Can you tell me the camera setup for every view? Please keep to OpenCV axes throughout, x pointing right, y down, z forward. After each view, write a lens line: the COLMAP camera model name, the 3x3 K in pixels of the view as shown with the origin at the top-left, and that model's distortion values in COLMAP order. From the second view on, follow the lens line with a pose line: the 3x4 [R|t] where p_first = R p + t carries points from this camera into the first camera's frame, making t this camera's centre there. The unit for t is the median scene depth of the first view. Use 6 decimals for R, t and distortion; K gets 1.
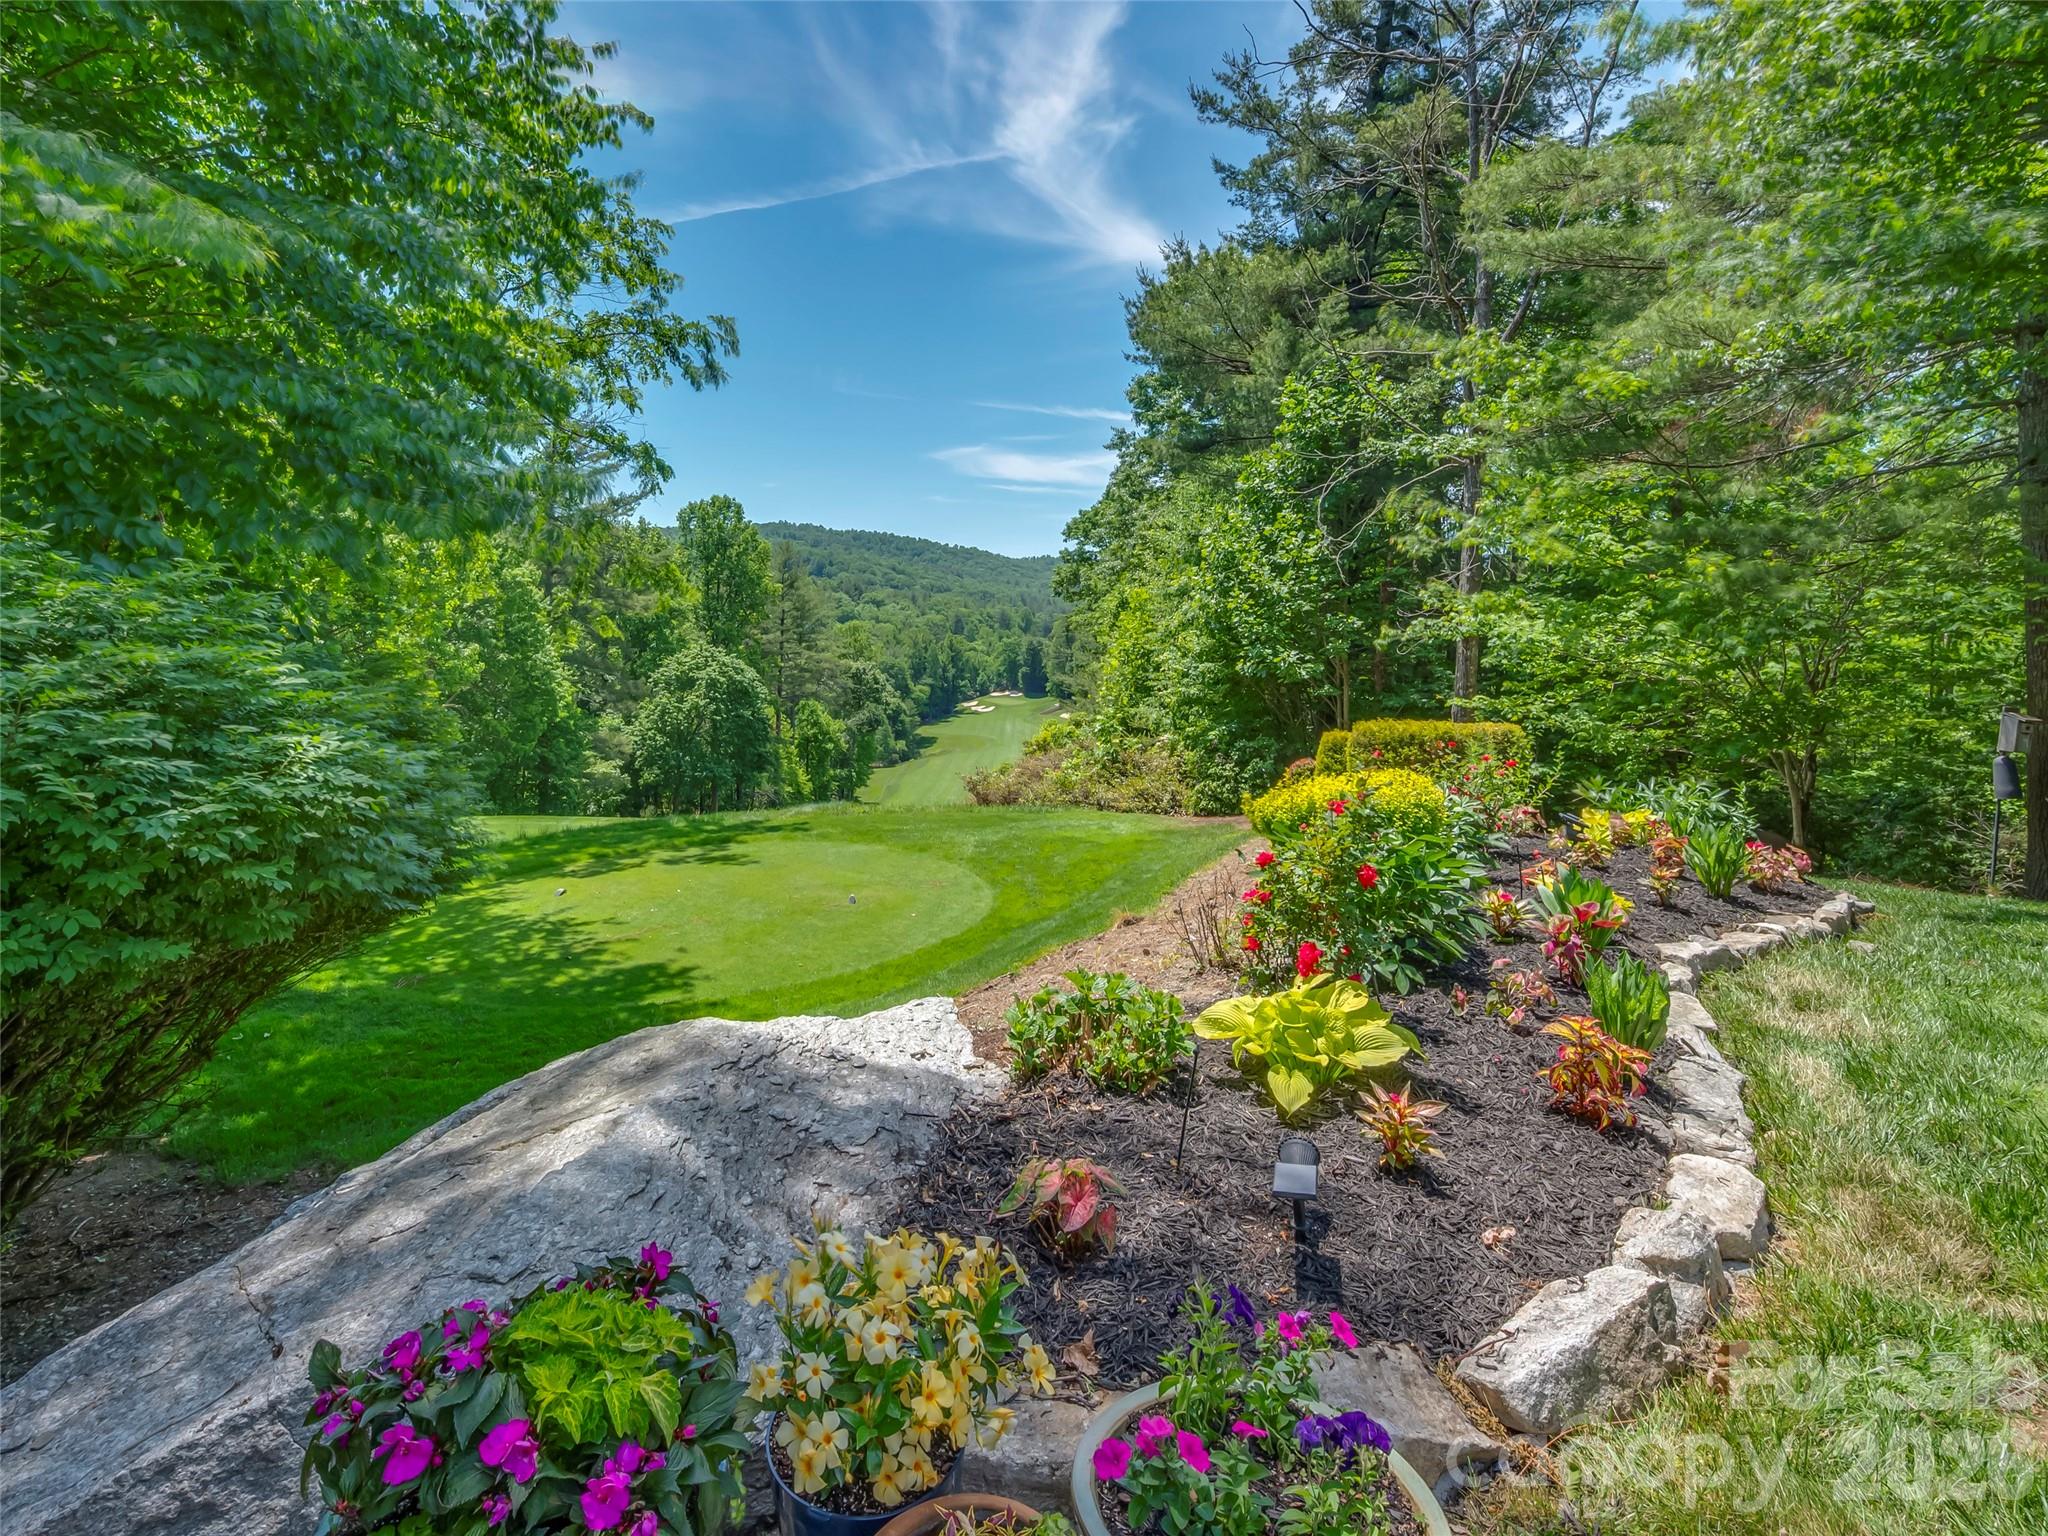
lens RADIAL K [[1080.5, 0, 971.2], [0, 1080.5, 646.8], [0, 0, 1]] dist [-0.001212, 0.000509]
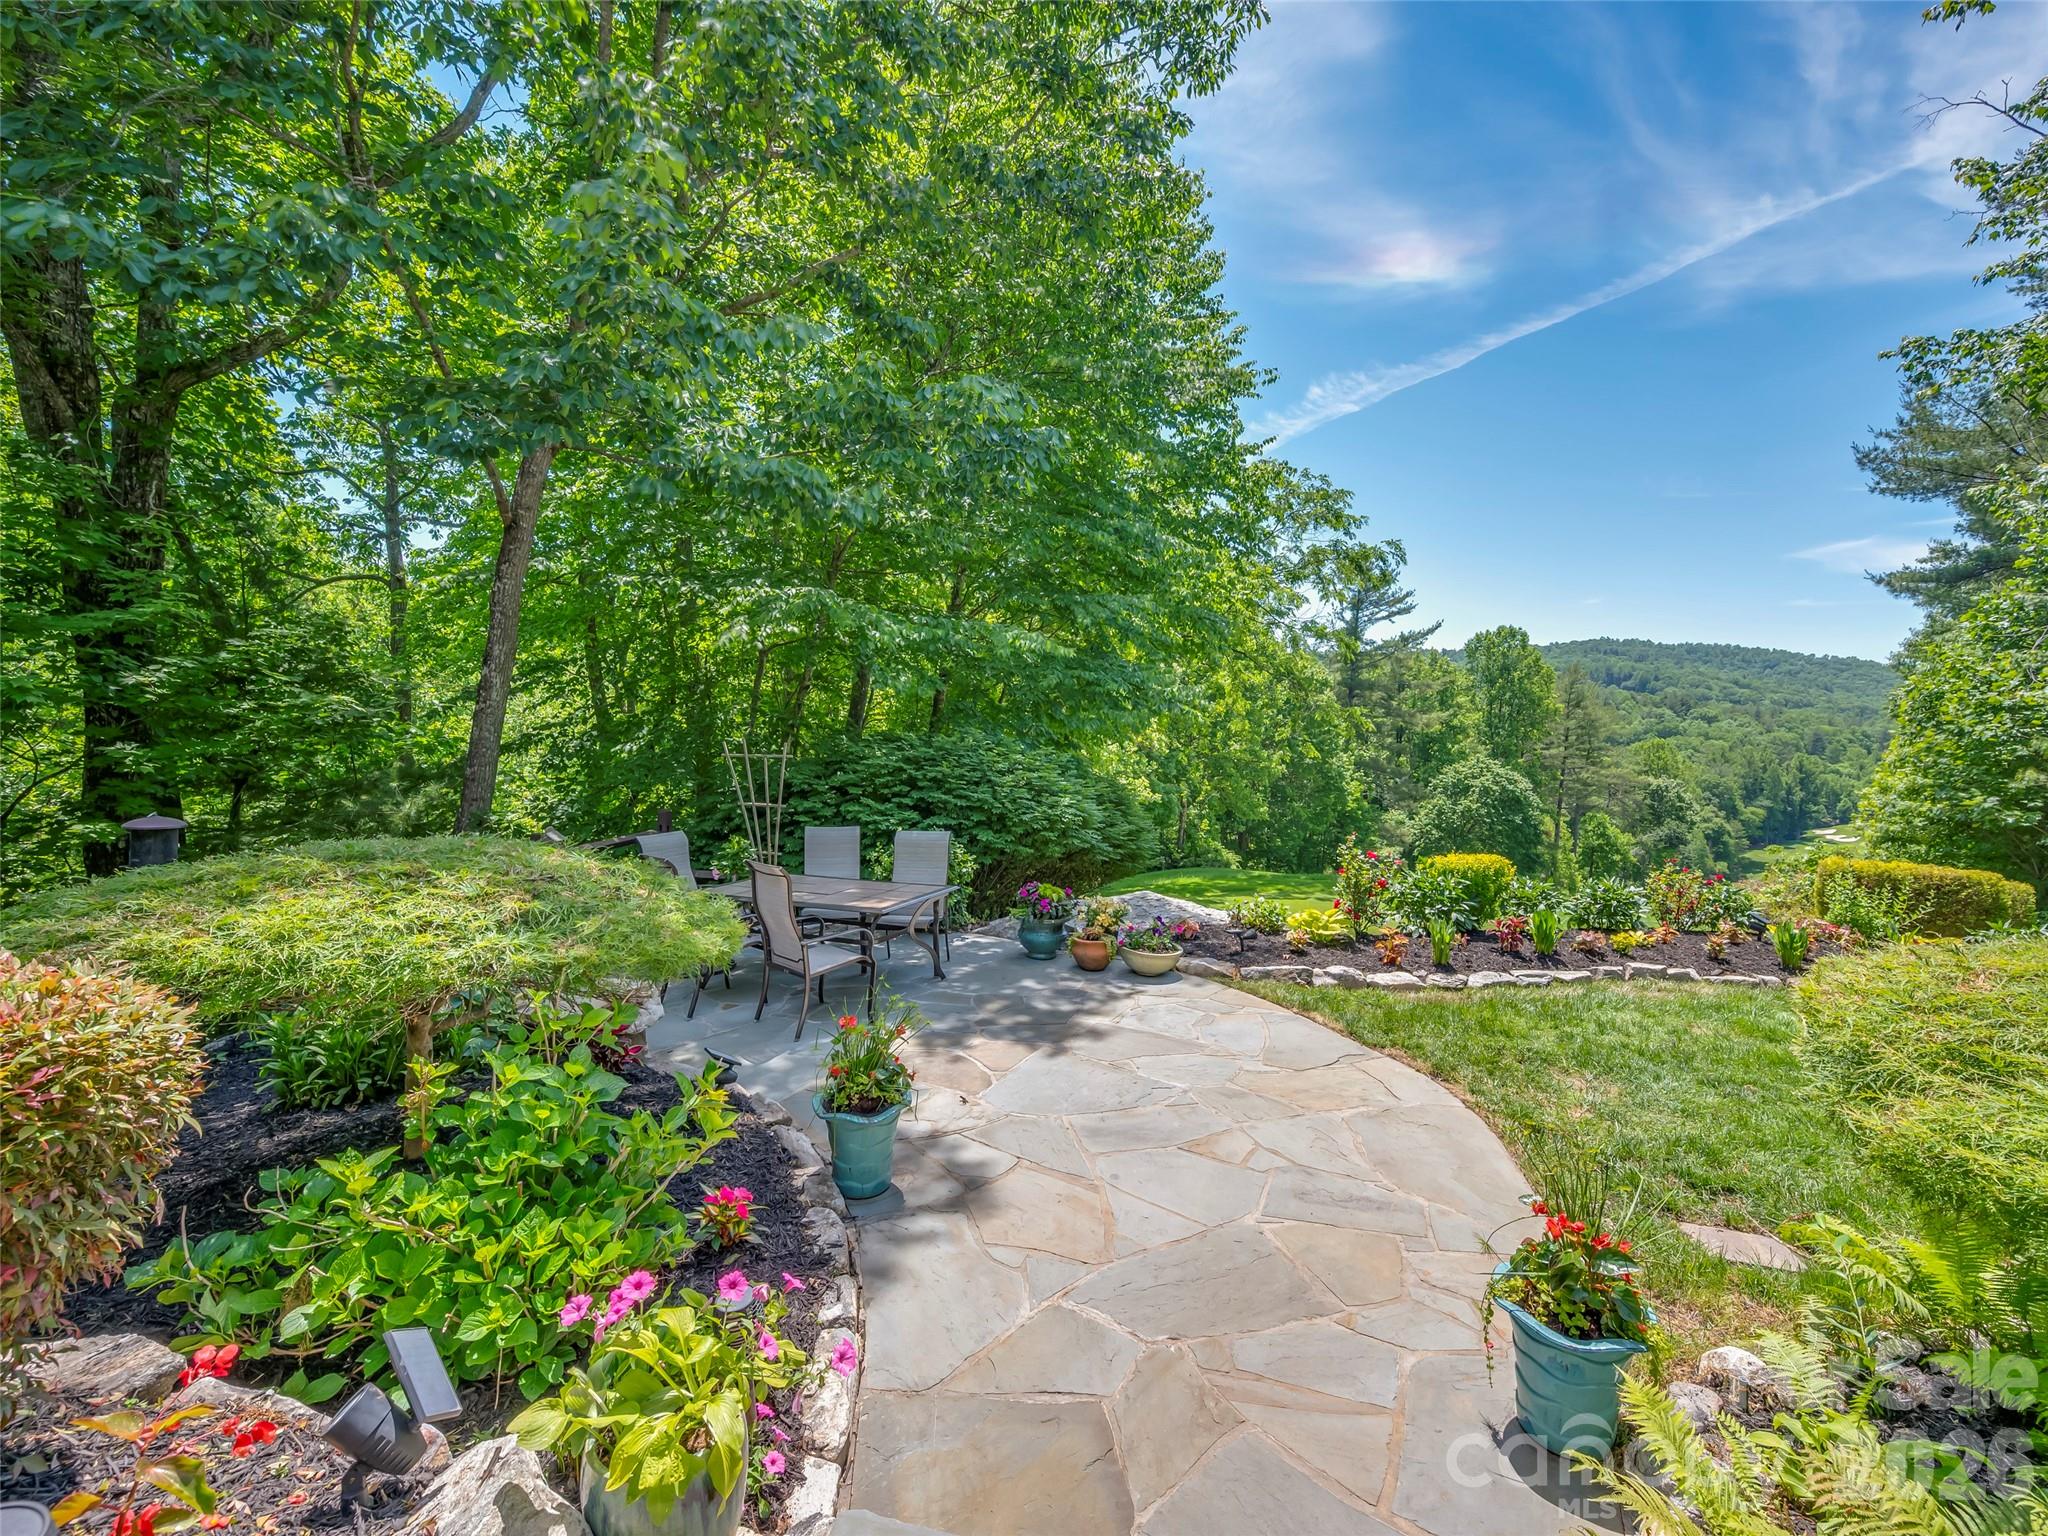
lens RADIAL K [[929.8, 0, 1024.0], [0, 929.8, 768.0], [0, 0, 1]] dist [0.000759, 0.000318]
pose [[0.734209, 0.048701, -0.677175, 0.203113], [-0.035532, 0.998813, 0.033308, -0.017226], [0.677993, -0.000393, 0.735068, -0.199370]]
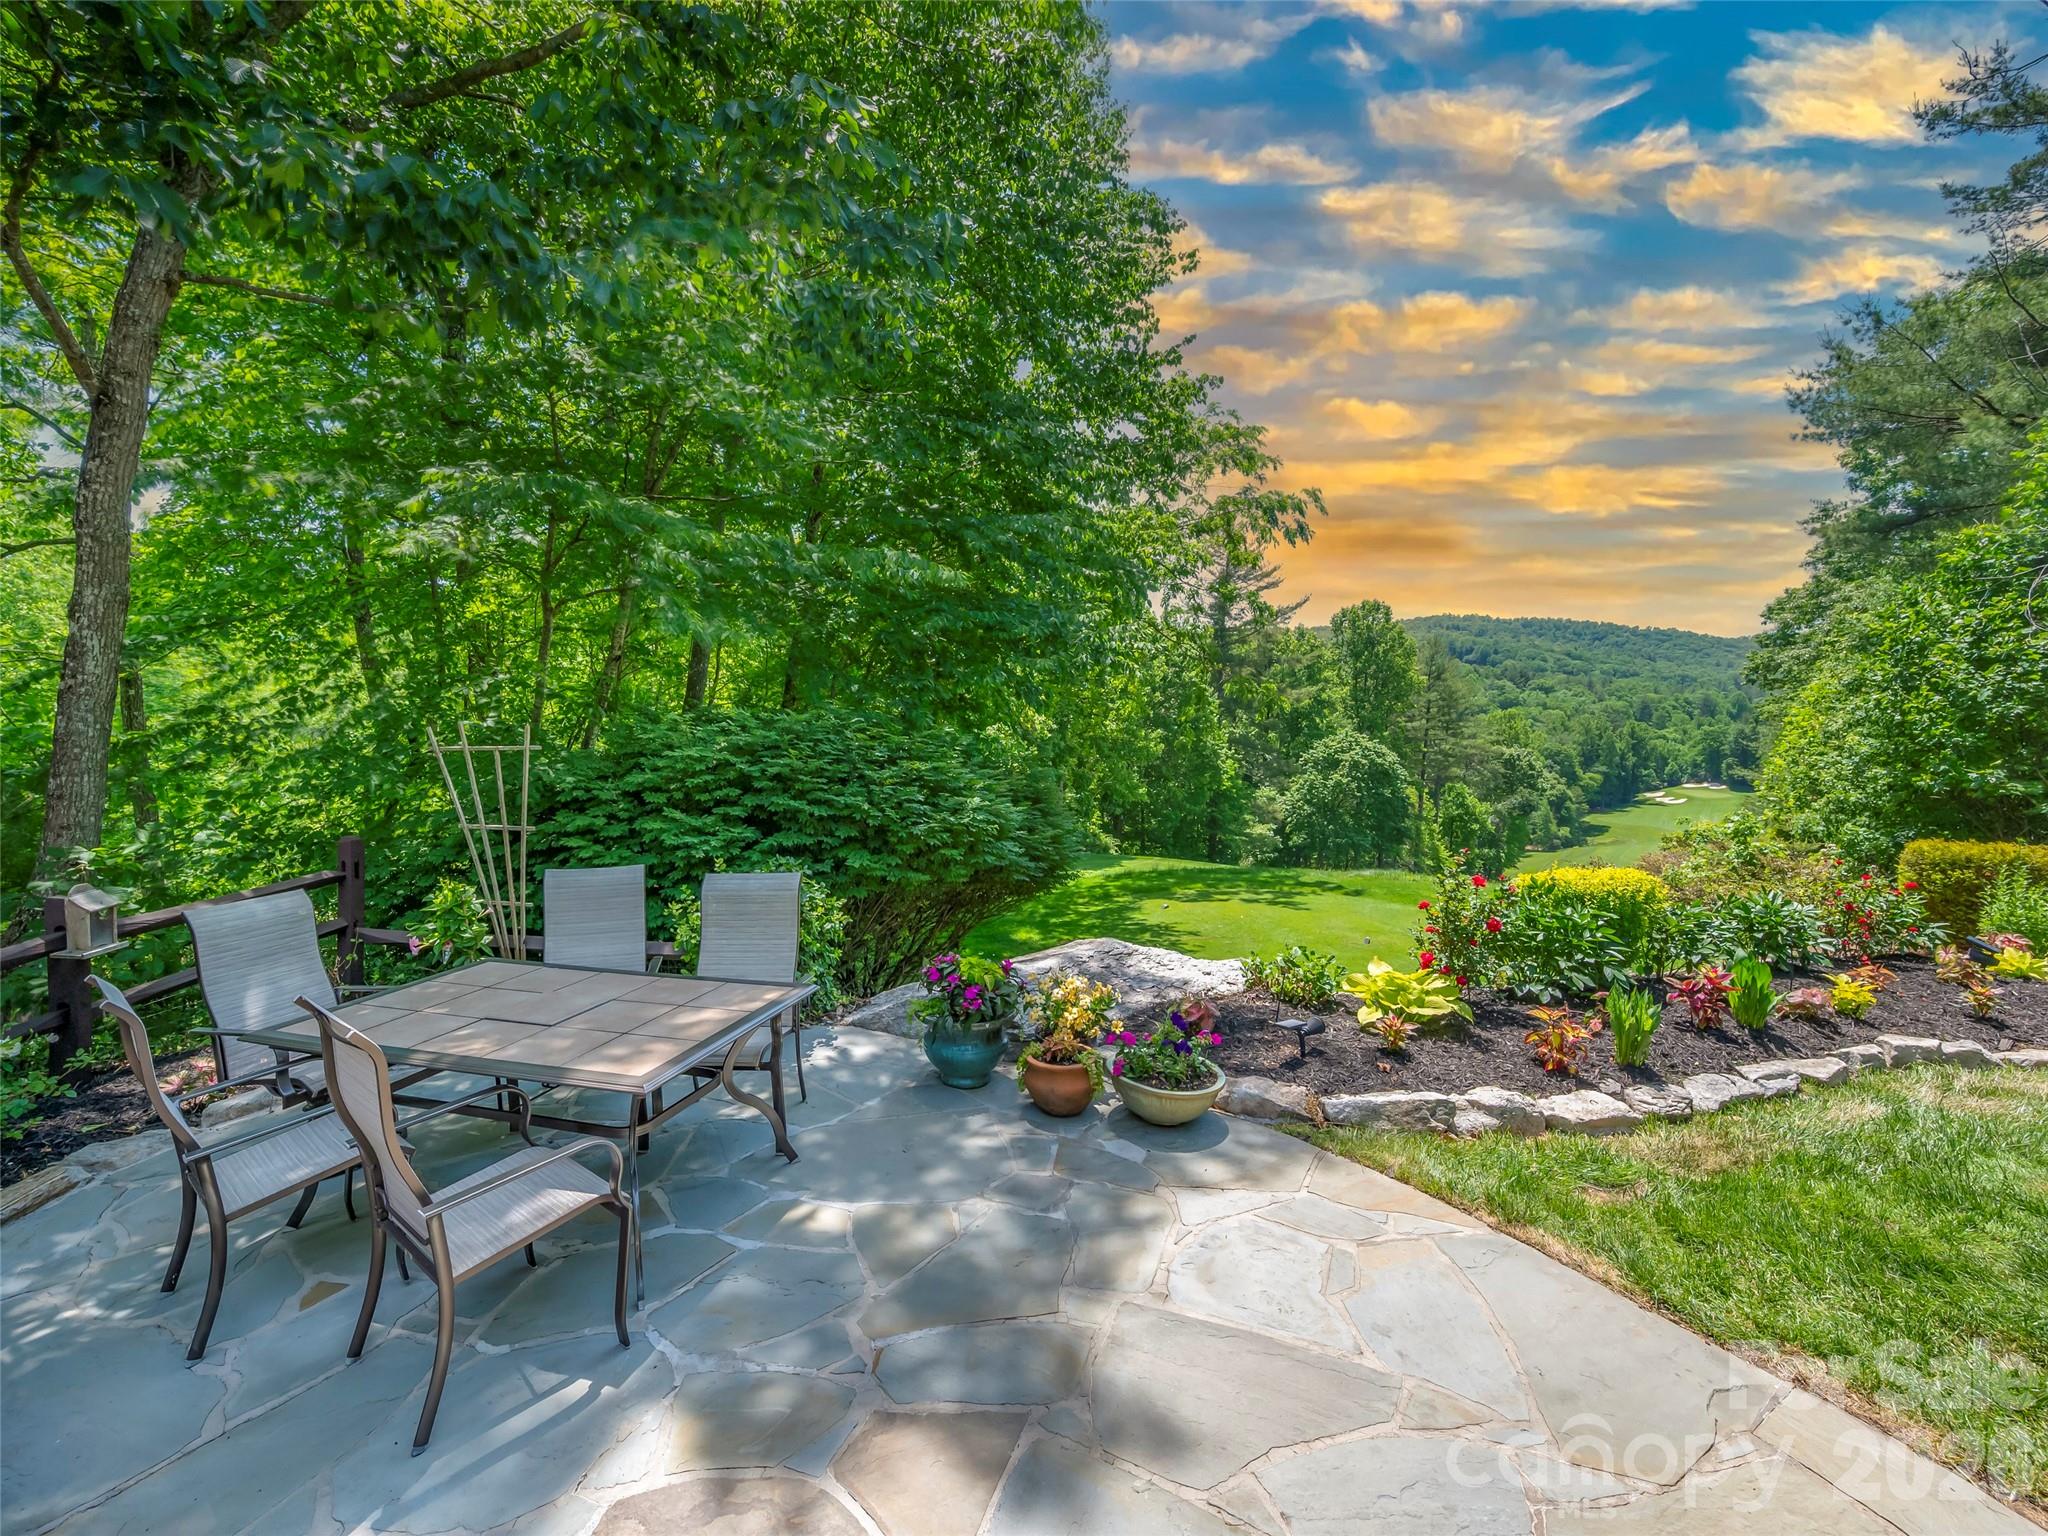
lens RADIAL K [[922.5, 0, 979.2], [0, 922.5, 764.8], [0, 0, 1]] dist [0.016520, 0.000048]
pose [[0.798605, 0.036412, -0.600753, 0.097320], [-0.012412, 0.998952, 0.044047, -0.013043], [0.601728, -0.027720, 0.798220, -0.096753]]
